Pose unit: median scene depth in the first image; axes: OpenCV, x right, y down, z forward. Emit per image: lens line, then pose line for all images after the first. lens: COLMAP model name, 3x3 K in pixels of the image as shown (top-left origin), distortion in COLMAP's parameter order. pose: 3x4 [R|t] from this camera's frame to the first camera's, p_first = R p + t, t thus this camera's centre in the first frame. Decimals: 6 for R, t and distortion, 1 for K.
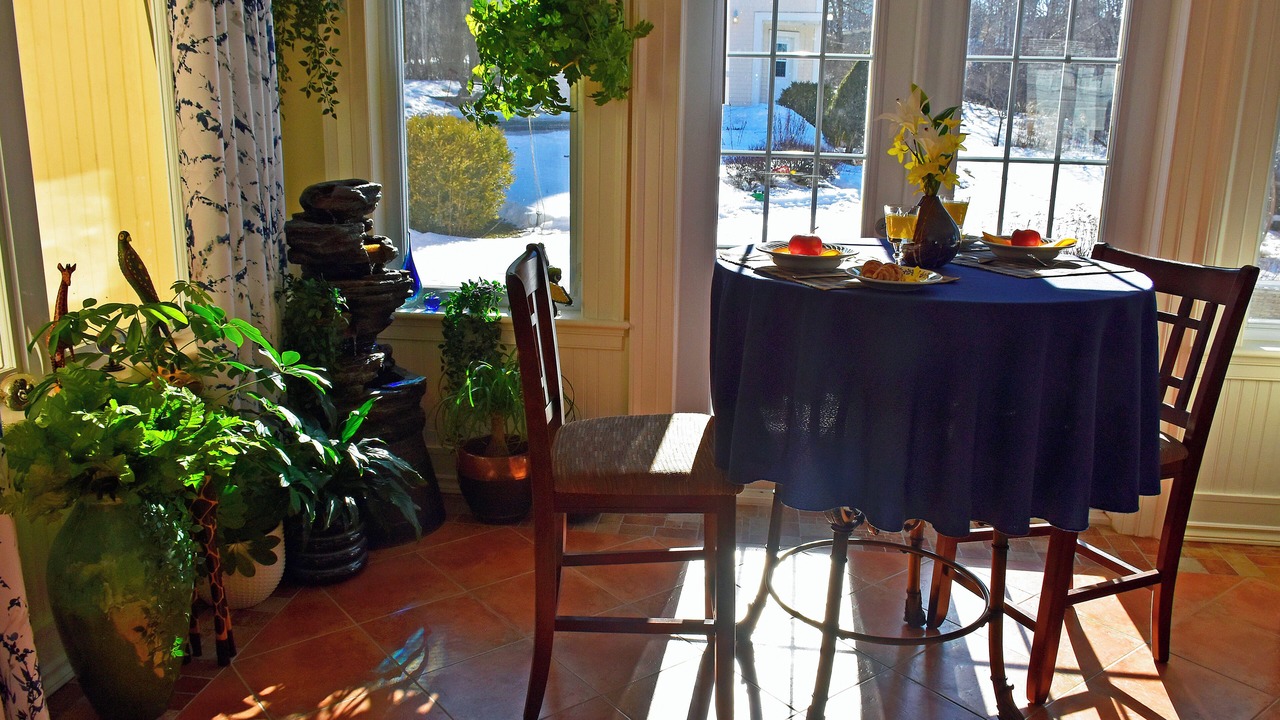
lens RADIAL K [[1007.2, 0, 640.0], [0, 1007.2, 360.0], [0, 0, 1]] dist [-0.019197, -0.004228]
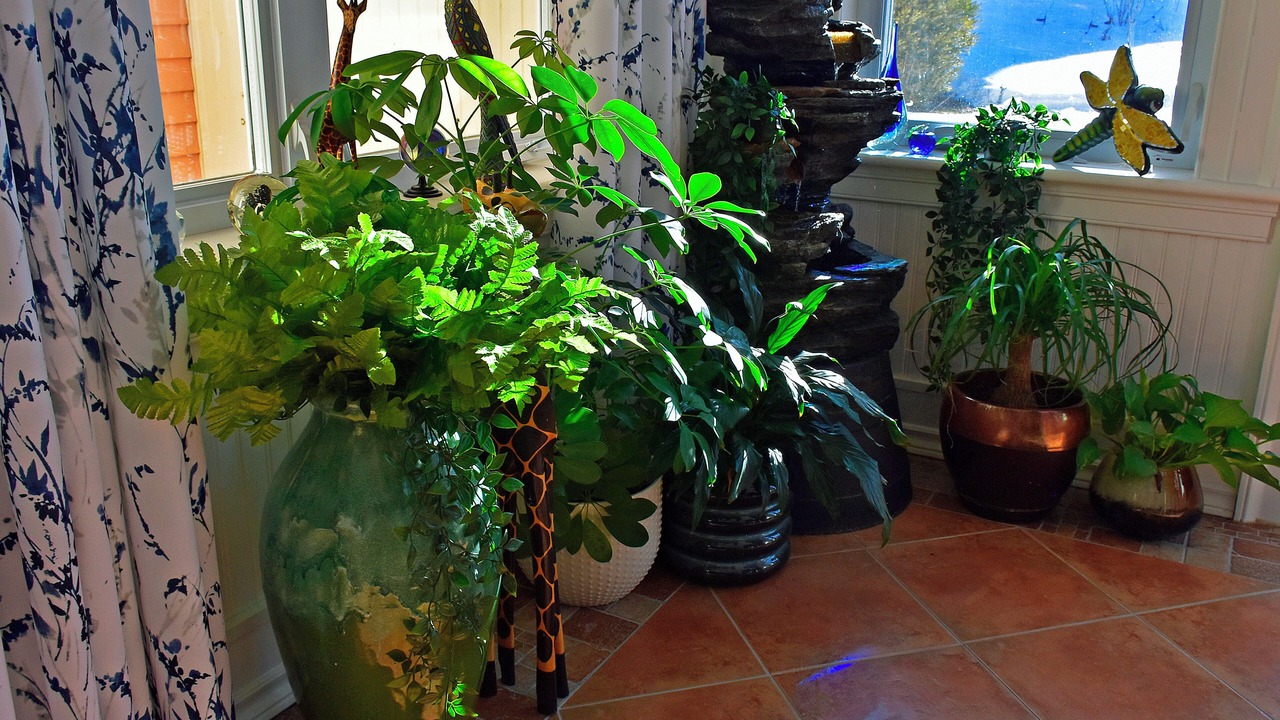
lens RADIAL K [[1007.2, 0, 640.0], [0, 1007.2, 360.0], [0, 0, 1]] dist [-0.019197, -0.004228]
pose [[0.929747, 0.109845, -0.351433, -0.172466], [-0.084230, 0.992605, 0.087413, 0.043921], [0.358436, -0.051670, 0.932123, 0.460477]]
